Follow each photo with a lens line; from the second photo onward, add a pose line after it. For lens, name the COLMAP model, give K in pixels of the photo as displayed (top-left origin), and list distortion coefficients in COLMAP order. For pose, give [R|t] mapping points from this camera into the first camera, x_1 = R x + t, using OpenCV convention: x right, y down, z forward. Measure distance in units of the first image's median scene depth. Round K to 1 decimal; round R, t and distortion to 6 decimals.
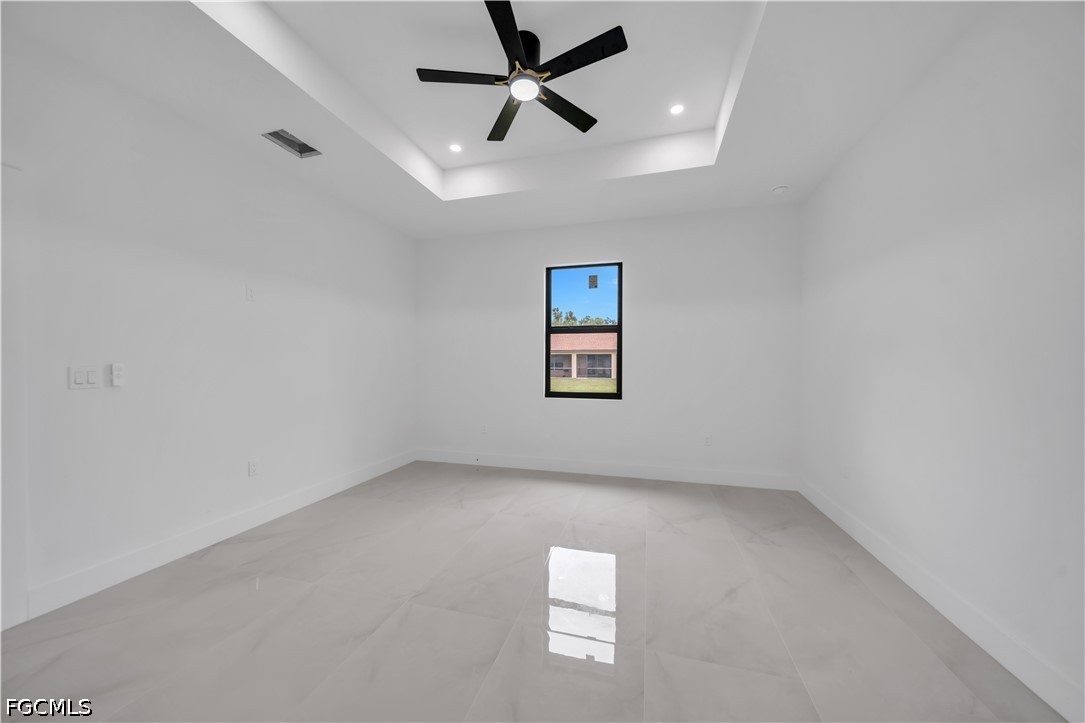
lens RADIAL K [[374.9, 0, 545.8], [0, 374.9, 367.9], [0, 0, 1]] dist [0.003036, -0.002098]
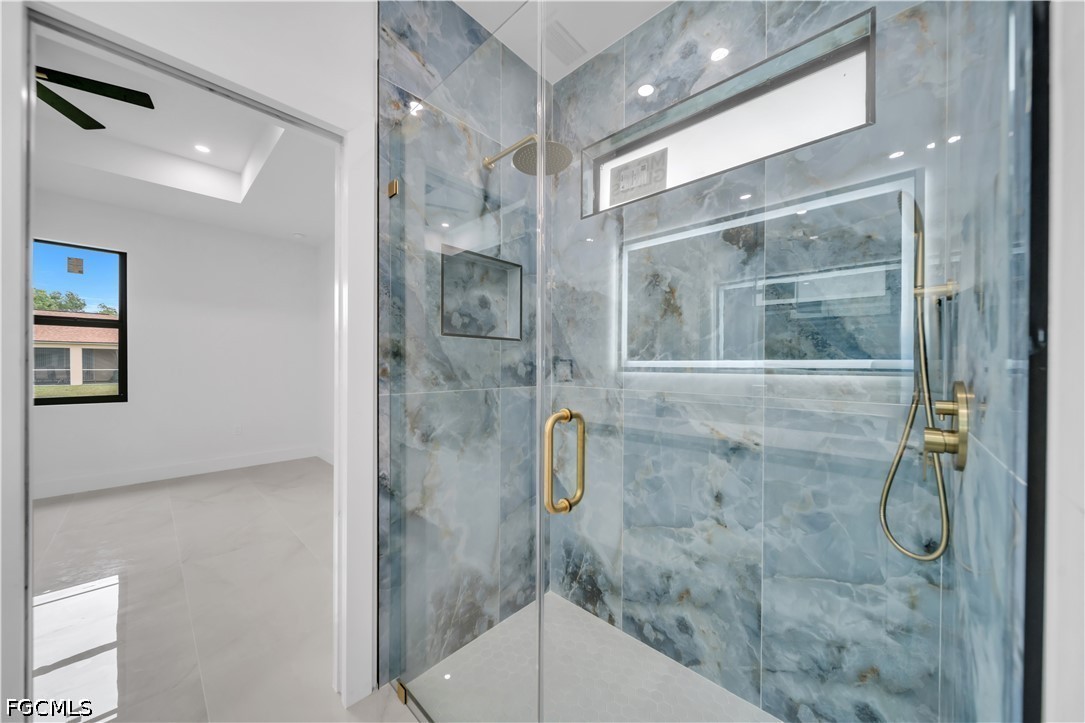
lens RADIAL K [[374.9, 0, 545.8], [0, 374.9, 367.9], [0, 0, 1]] dist [0.003036, -0.002098]
pose [[0.467194, -0.006944, 0.884128, -0.130969], [0.006401, 0.999970, 0.004471, 0.003741], [-0.884132, 0.003570, 0.467224, -0.338525]]
